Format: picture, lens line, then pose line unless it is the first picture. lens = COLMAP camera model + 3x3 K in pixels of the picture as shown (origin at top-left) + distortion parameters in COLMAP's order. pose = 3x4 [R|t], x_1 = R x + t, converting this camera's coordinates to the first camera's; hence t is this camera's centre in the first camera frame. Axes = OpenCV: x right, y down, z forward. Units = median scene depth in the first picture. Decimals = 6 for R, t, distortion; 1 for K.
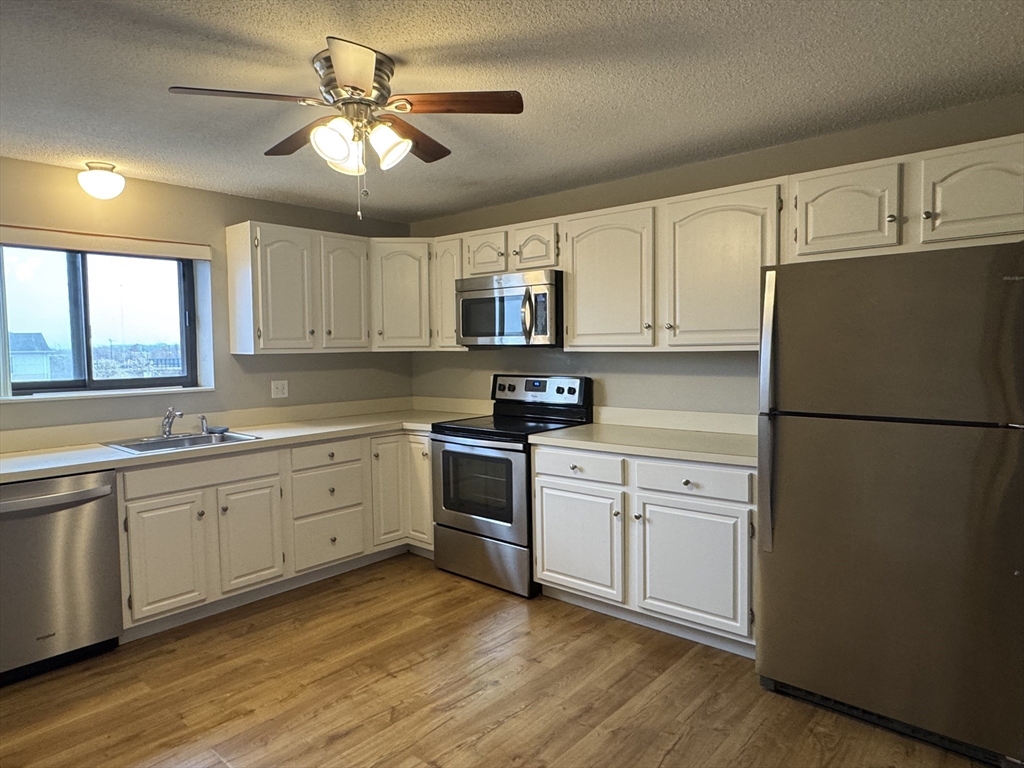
lens RADIAL K [[636.0, 0, 506.1], [0, 636.0, 383.4], [0, 0, 1]] dist [-0.001949, -0.003756]
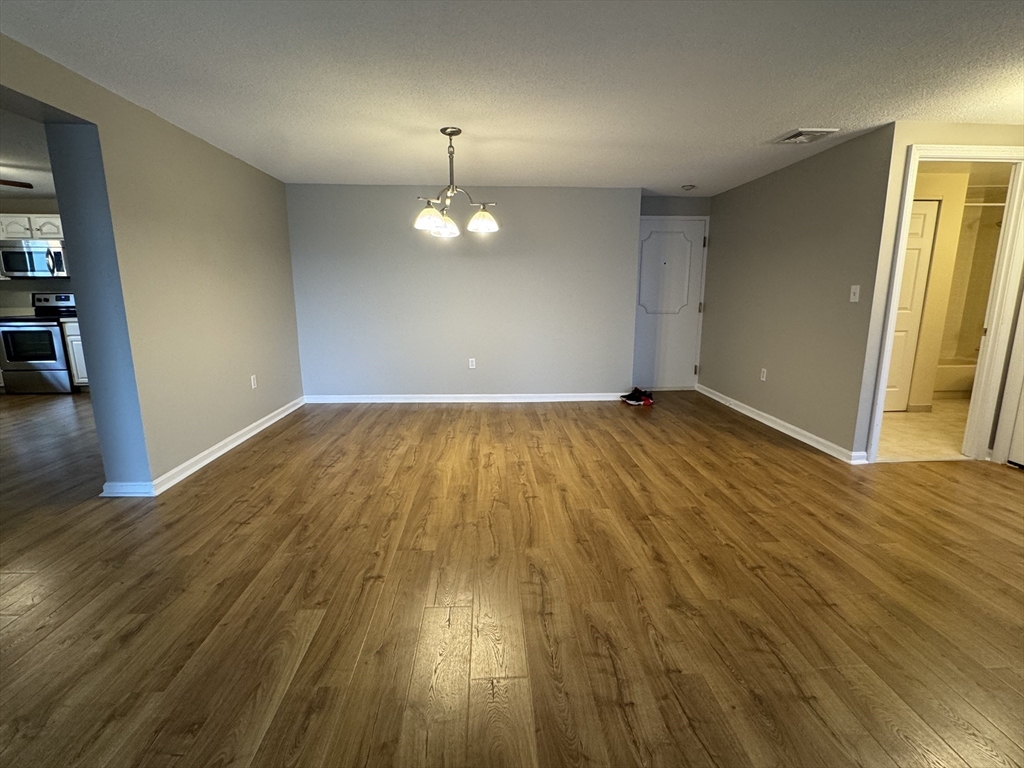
lens RADIAL K [[474.4, 0, 512.1], [0, 474.4, 382.4], [0, 0, 1]] dist [-0.002543, 0.000253]
pose [[0.711657, -0.120766, 0.692069, -0.011481], [0.034632, 0.989947, 0.137133, 0.130660], [-0.701672, -0.073624, 0.708686, -1.255458]]
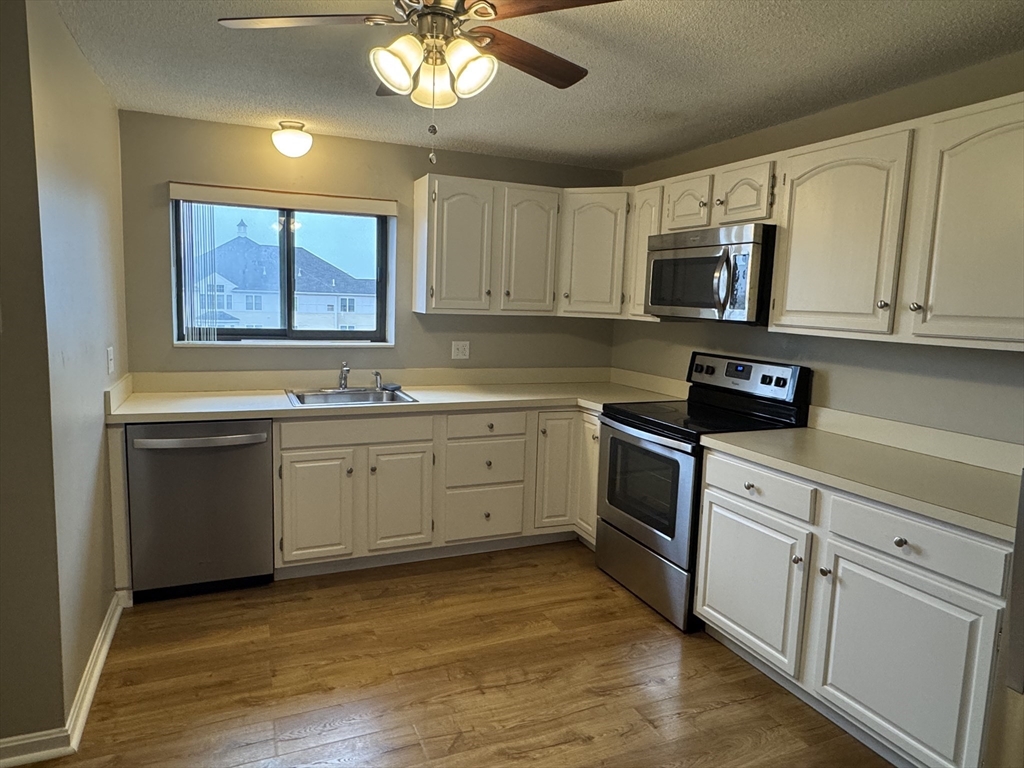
lens RADIAL K [[636.0, 0, 506.7], [0, 636.0, 378.4], [0, 0, 1]] dist [-0.001949, -0.003756]
pose [[0.902928, 0.095422, -0.419066, 0.141728], [-0.069828, 0.994657, 0.076031, -0.032272], [0.424082, -0.039388, 0.904767, 0.182208]]
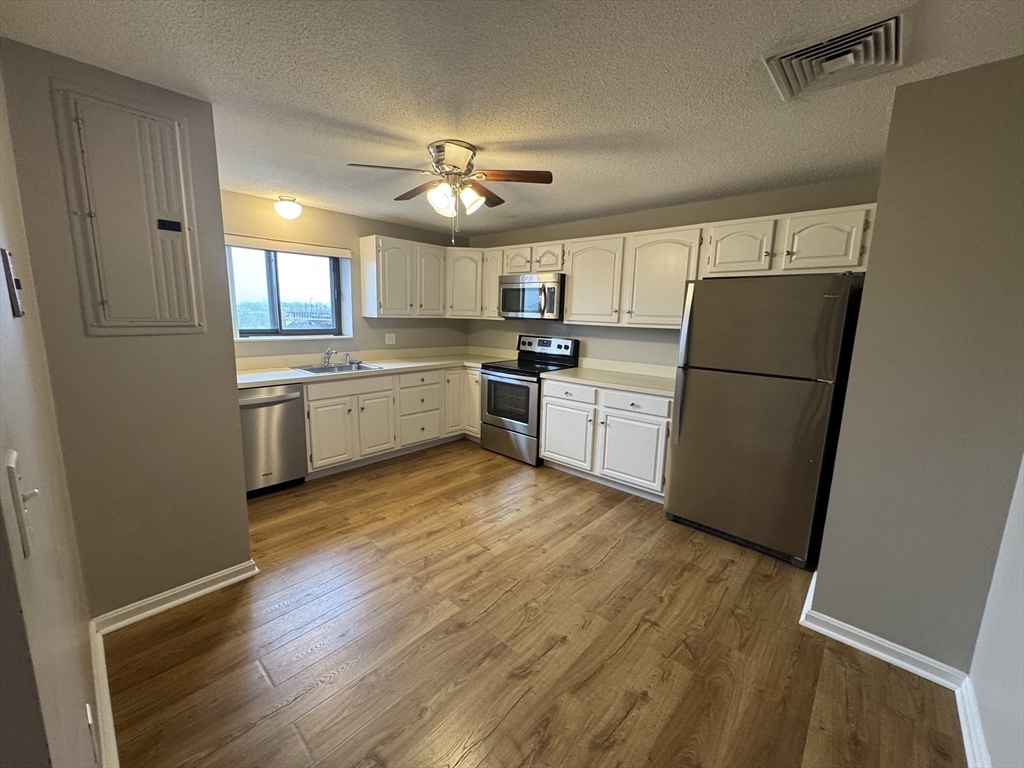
lens RADIAL K [[407.3, 0, 513.0], [0, 407.3, 382.5], [0, 0, 1]] dist [-0.006240, -0.000239]
pose [[0.999106, 0.041766, -0.006553, -0.029185], [-0.040782, 0.992979, 0.111040, -0.010535], [0.011145, -0.110674, 0.993794, -0.080132]]
